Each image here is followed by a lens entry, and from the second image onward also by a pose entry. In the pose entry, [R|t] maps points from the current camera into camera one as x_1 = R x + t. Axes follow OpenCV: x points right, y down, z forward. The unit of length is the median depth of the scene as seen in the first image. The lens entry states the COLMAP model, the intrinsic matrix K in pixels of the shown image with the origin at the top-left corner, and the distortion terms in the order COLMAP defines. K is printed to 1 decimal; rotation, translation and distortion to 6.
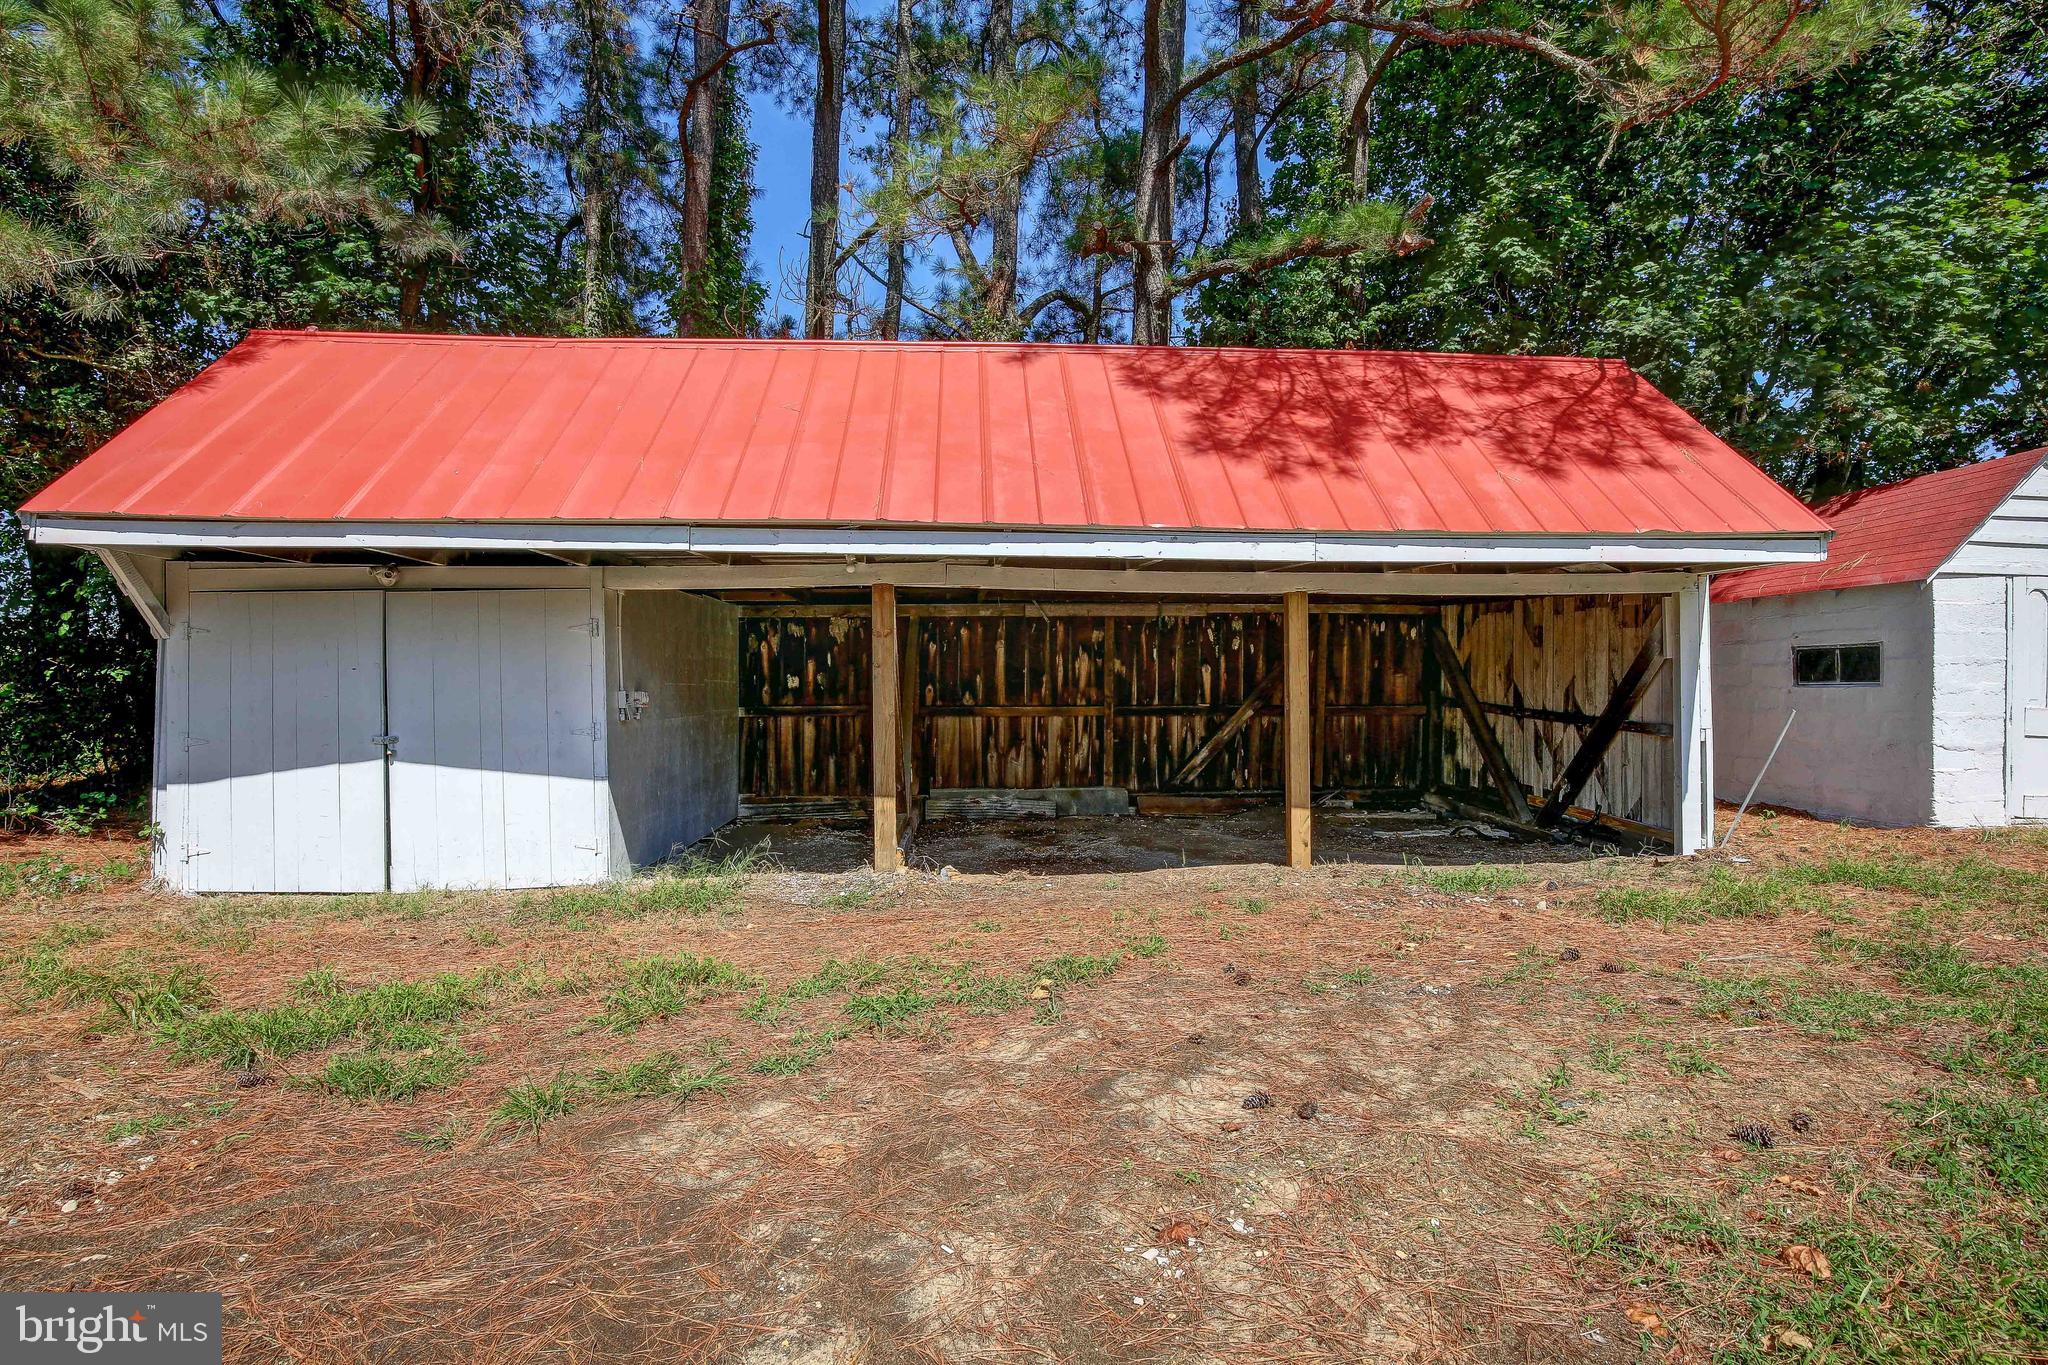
lens RADIAL K [[947.6, 0, 1017.0], [0, 947.6, 679.3], [0, 0, 1]] dist [-0.028104, 0.000441]
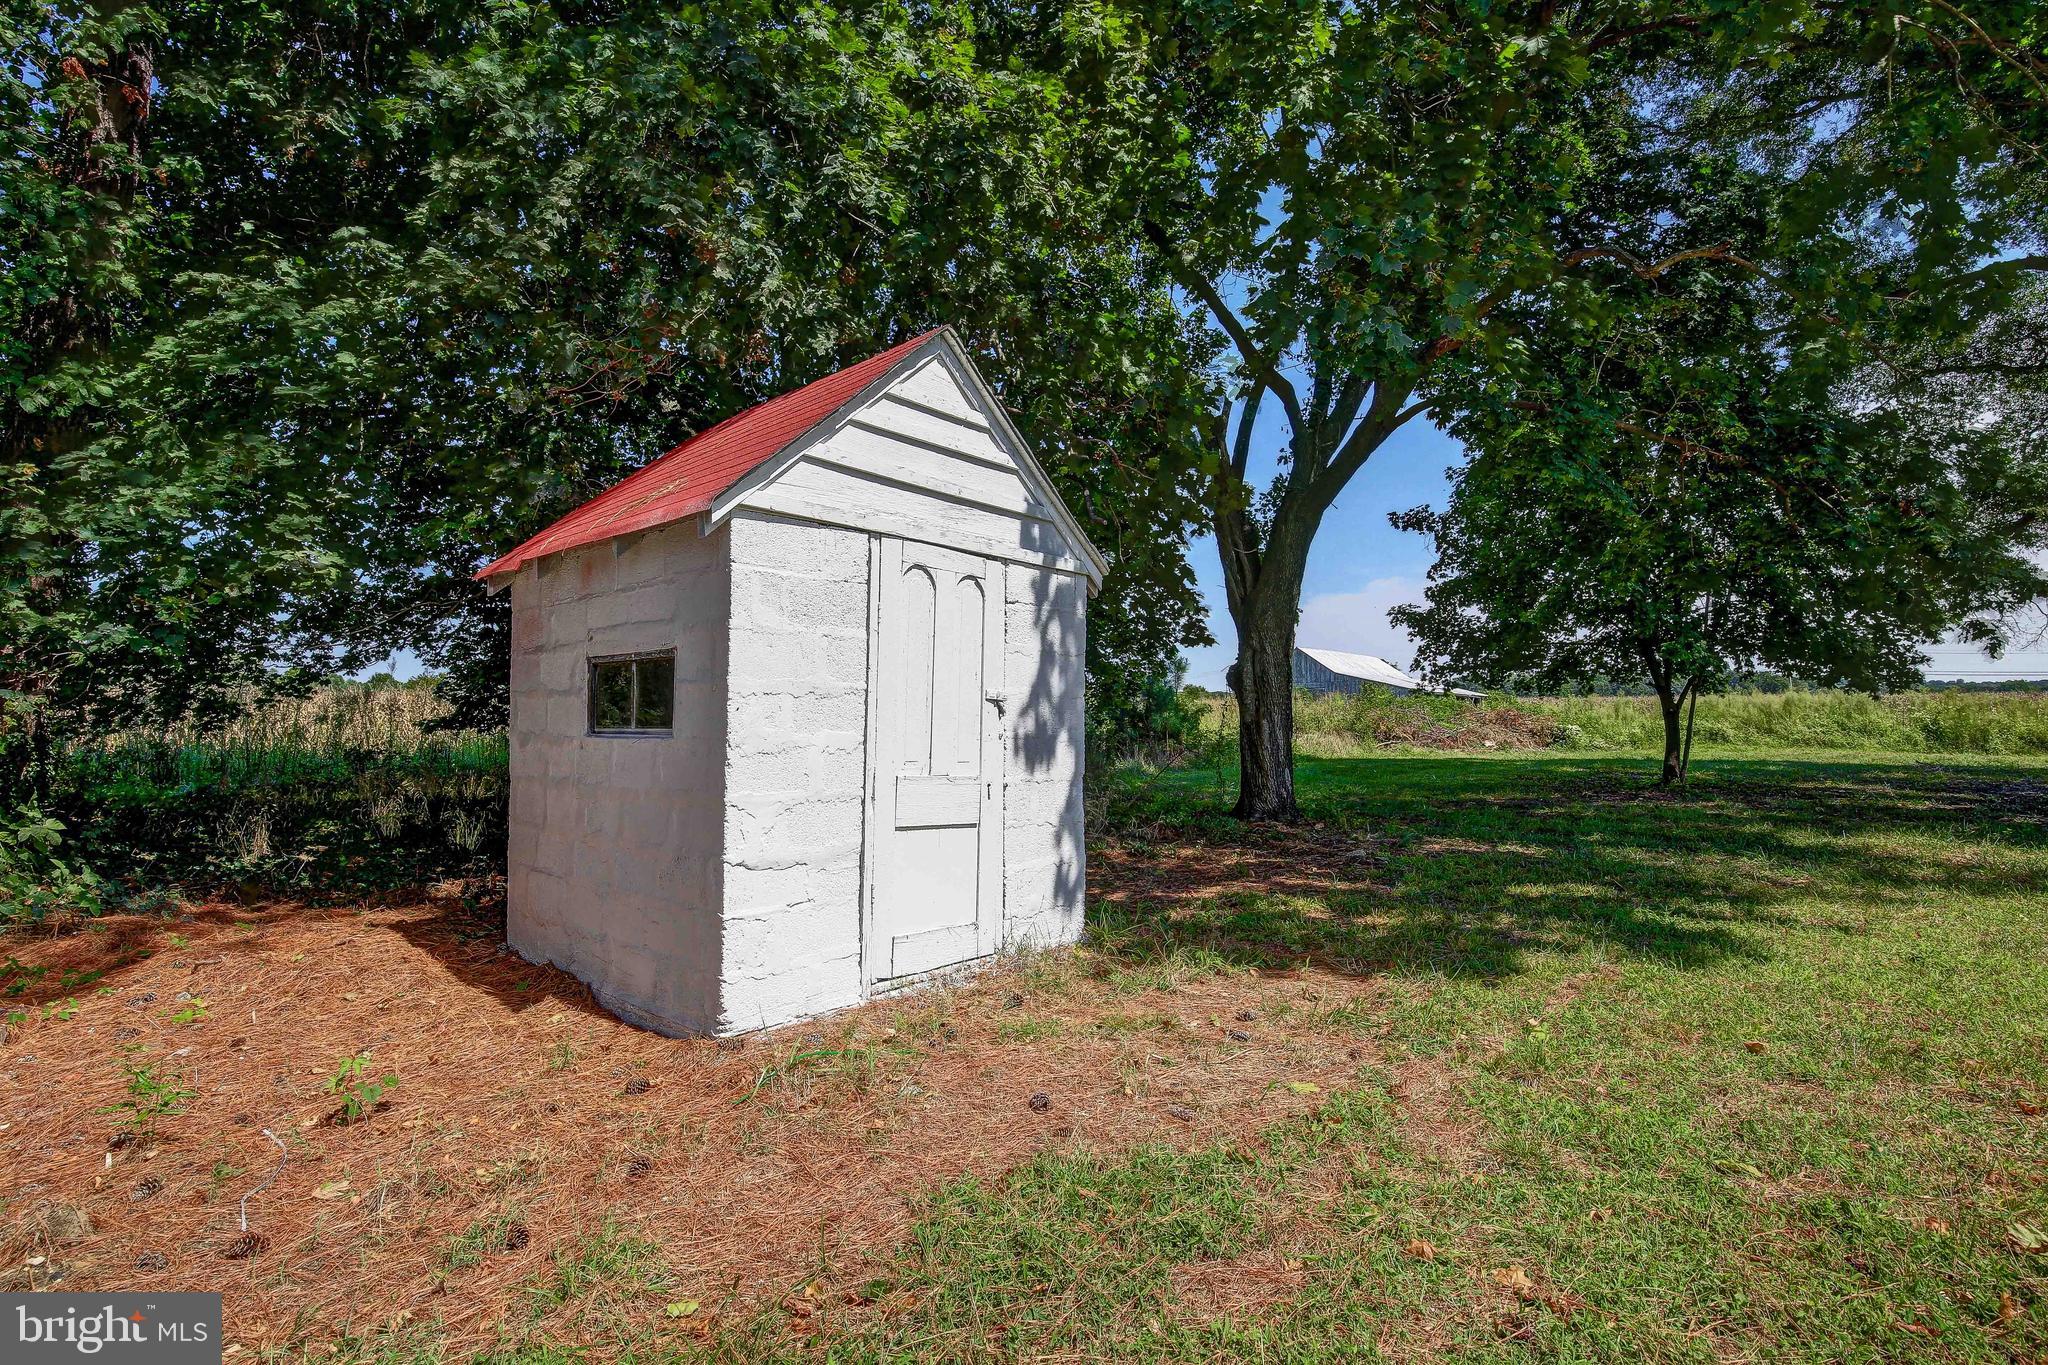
lens RADIAL K [[947.6, 0, 1017.0], [0, 947.6, 679.3], [0, 0, 1]] dist [-0.028104, 0.000441]
pose [[0.711175, 0.034654, 0.702160, 0.754636], [-0.018772, 0.999364, -0.030309, -0.012020], [-0.702764, 0.008374, 0.711374, 0.545001]]
